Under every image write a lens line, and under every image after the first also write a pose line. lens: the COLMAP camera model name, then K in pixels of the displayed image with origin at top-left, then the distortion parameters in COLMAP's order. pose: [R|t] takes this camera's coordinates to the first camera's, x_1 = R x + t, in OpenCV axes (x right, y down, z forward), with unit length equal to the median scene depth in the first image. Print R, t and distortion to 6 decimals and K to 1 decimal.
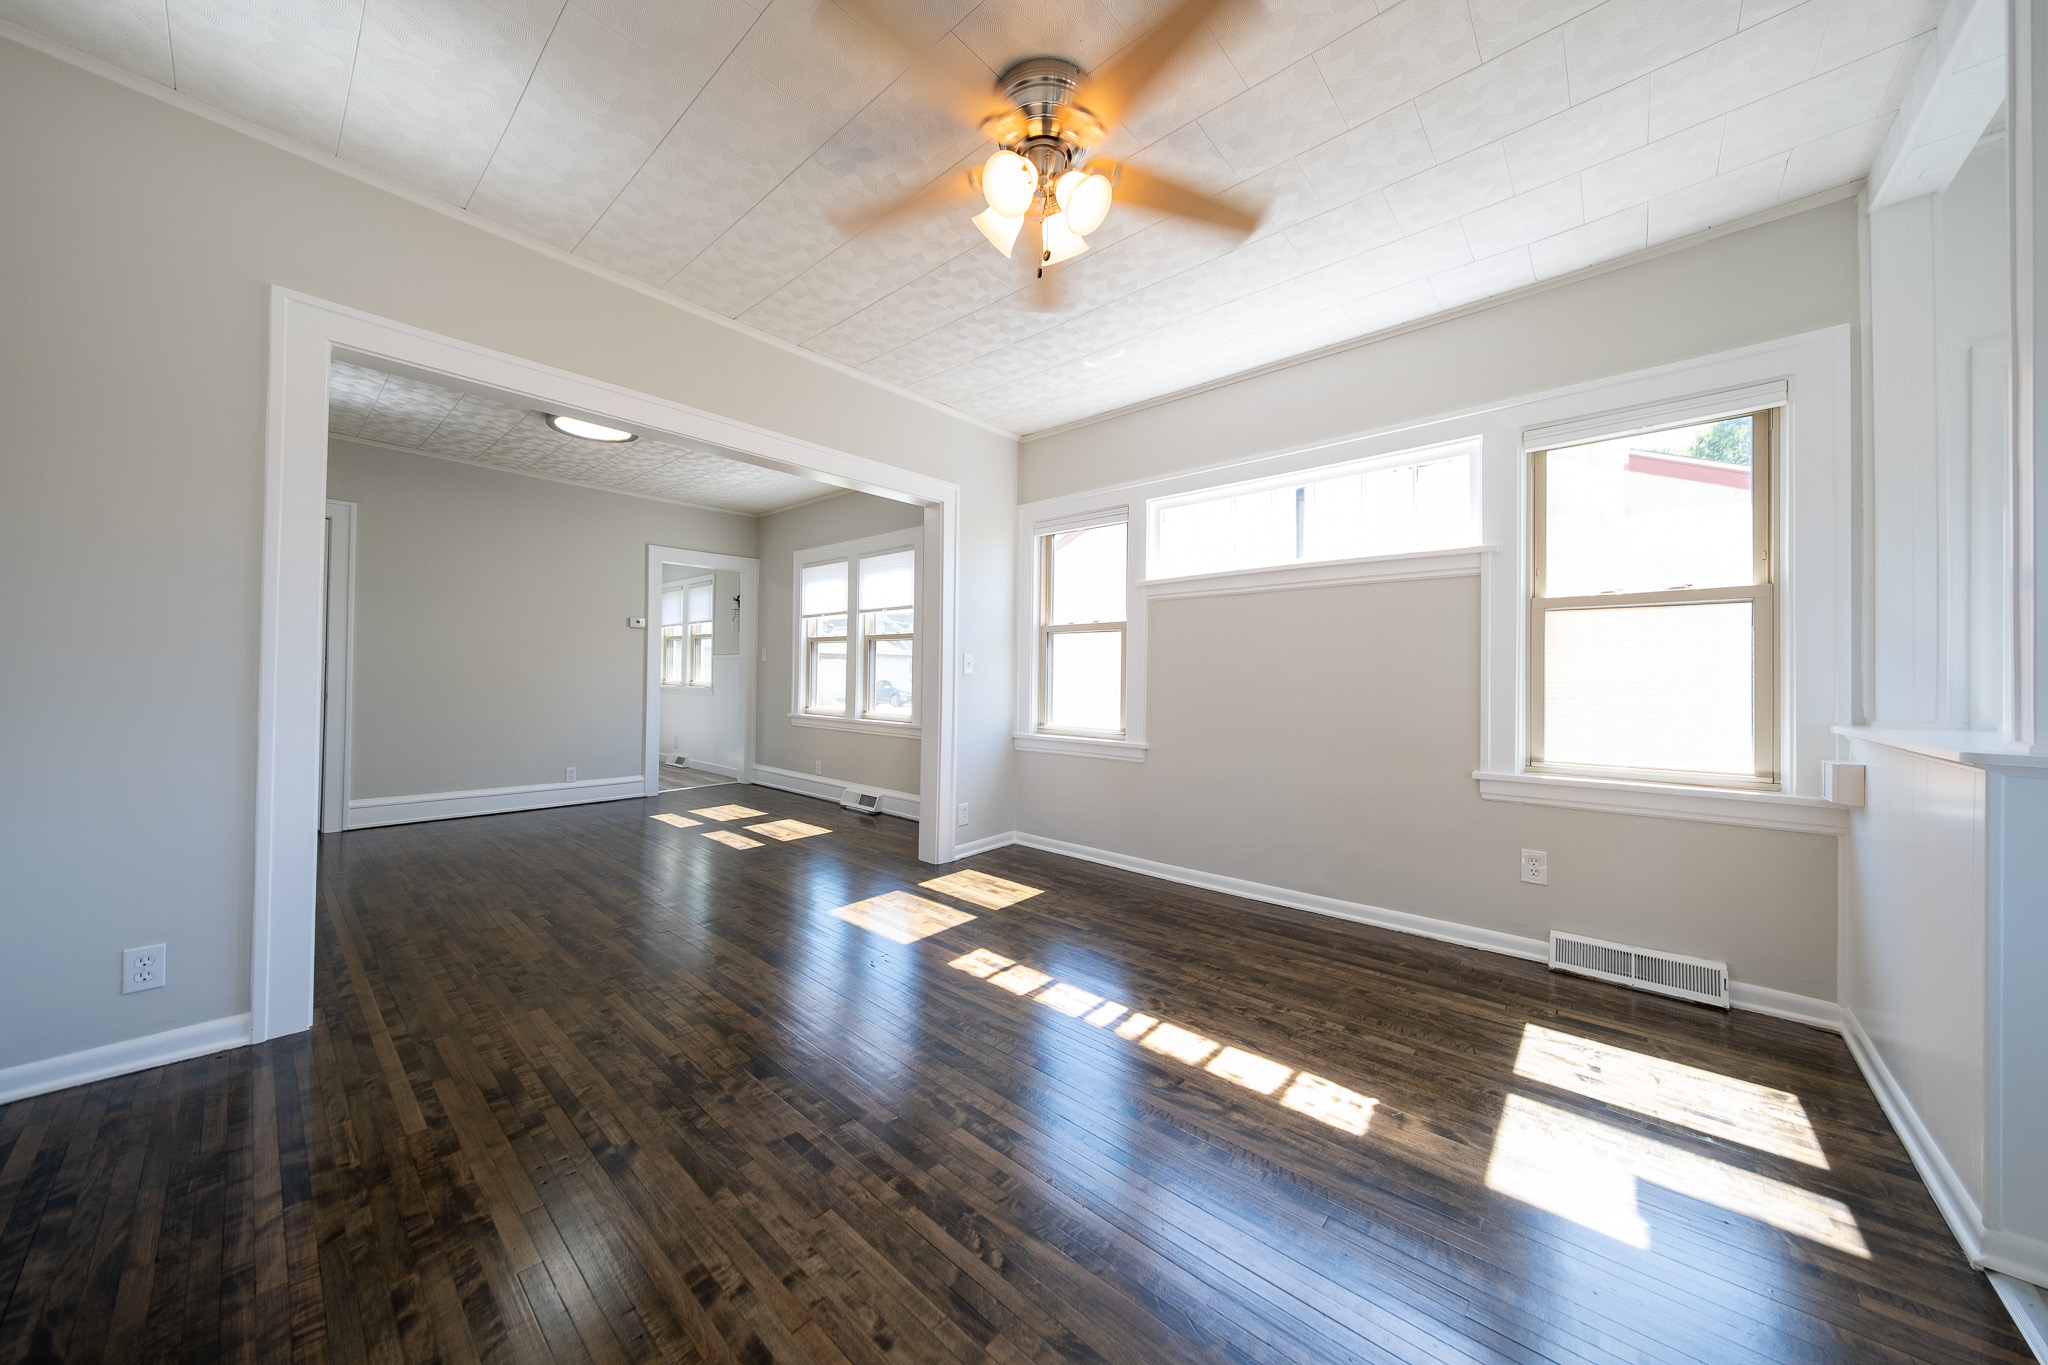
lens RADIAL K [[690.6, 0, 1024.0], [0, 690.6, 682.5], [0, 0, 1]] dist [0.008232, -0.008881]
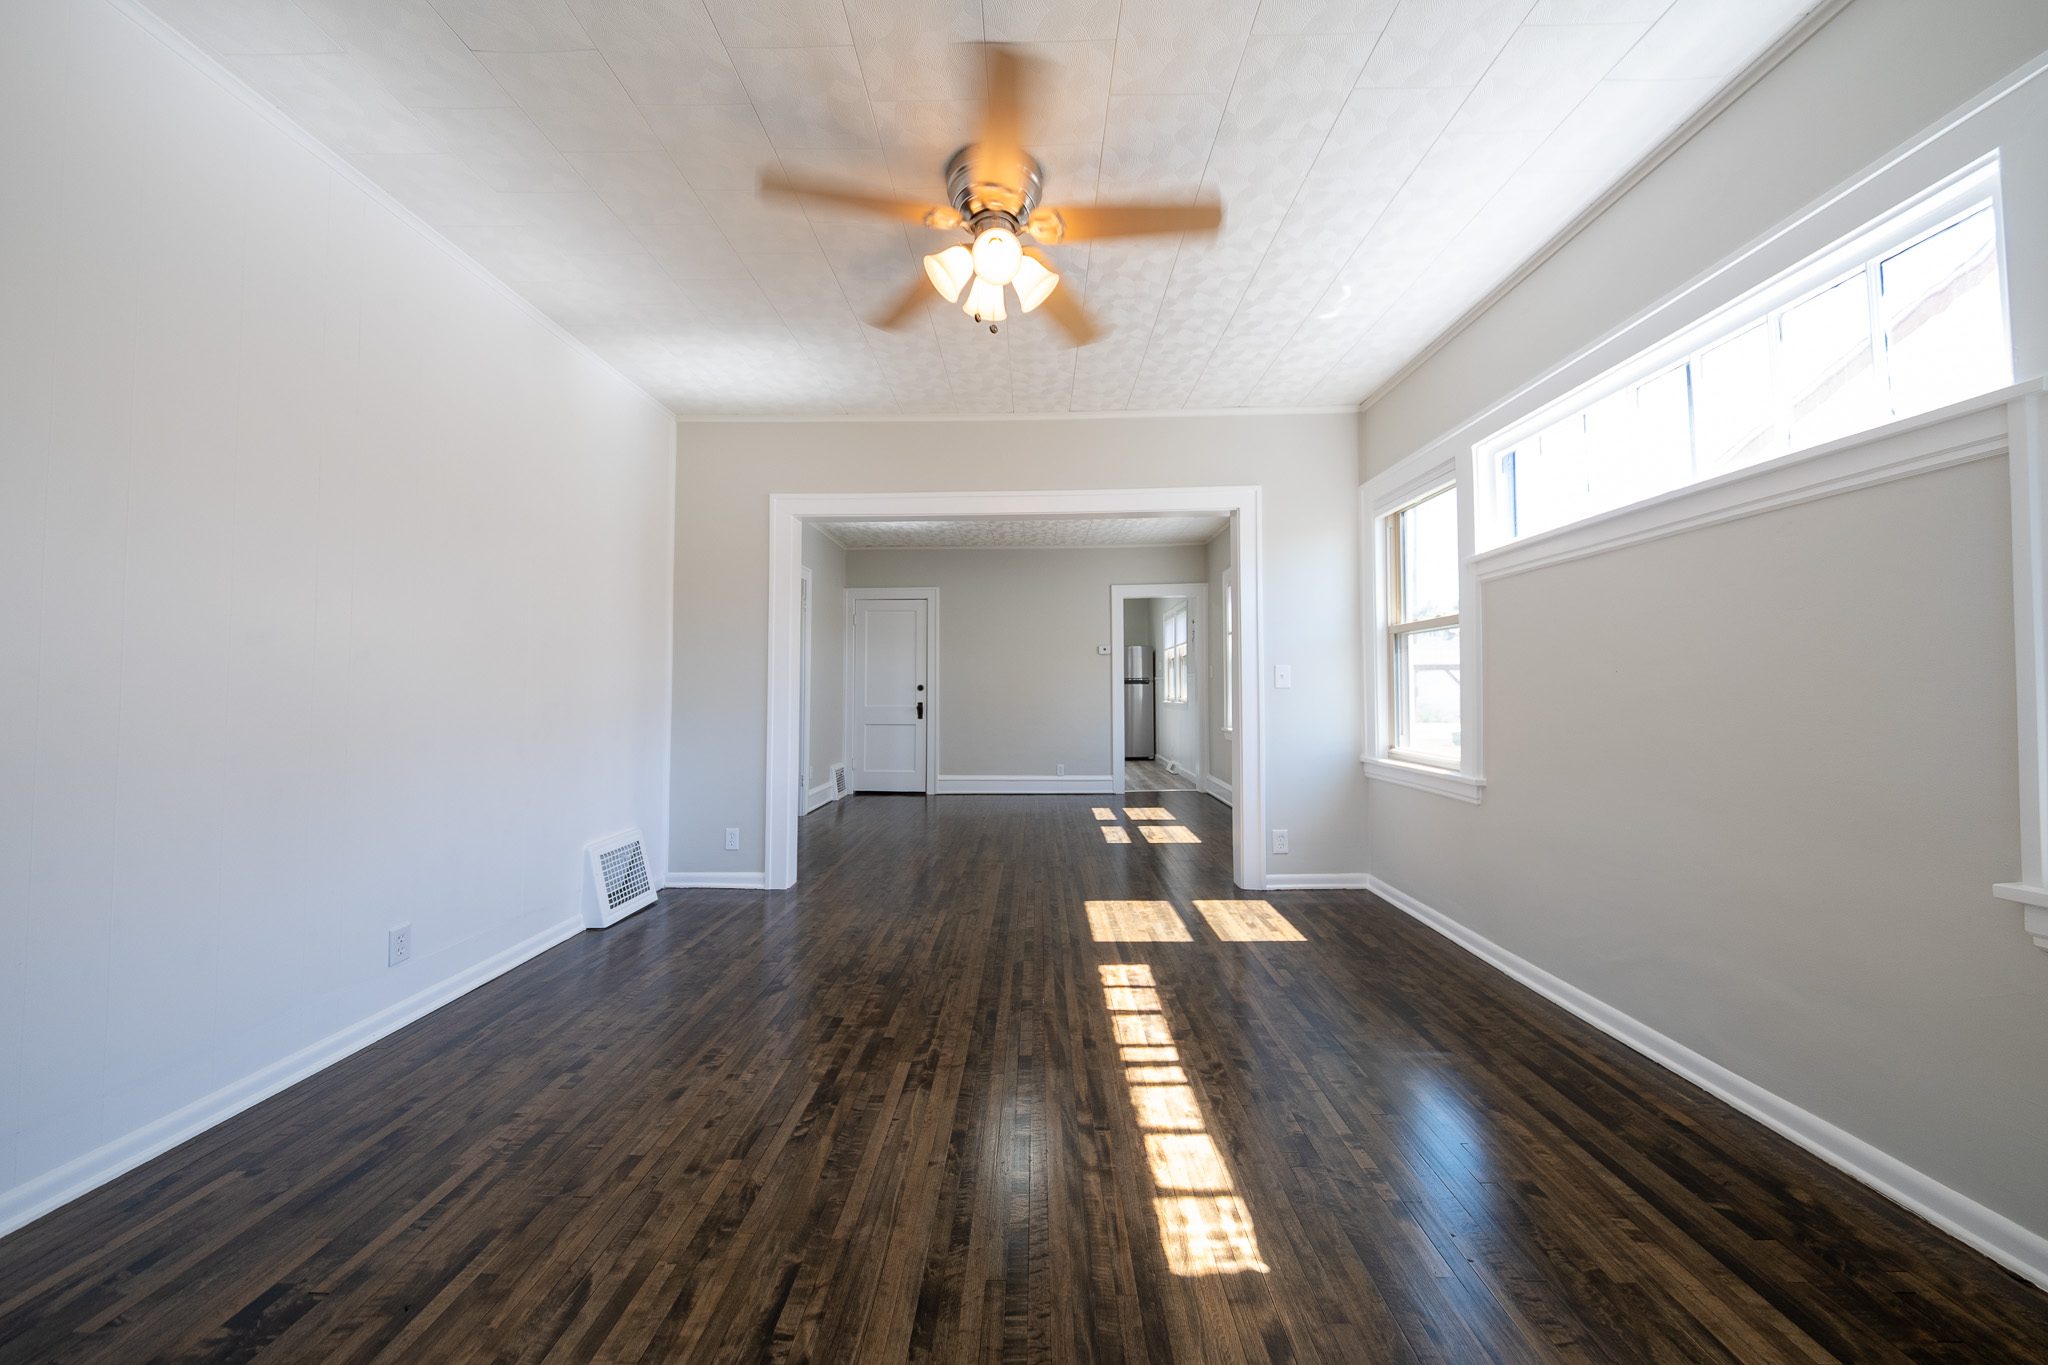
lens RADIAL K [[703.0, 0, 1024.0], [0, 703.0, 682.5], [0, 0, 1]] dist [-0.006925, -0.000092]
pose [[0.645311, -0.019746, -0.763665, 0.587140], [0.000960, 0.999686, -0.025037, 0.007466], [0.763920, 0.015424, 0.645127, 0.210784]]
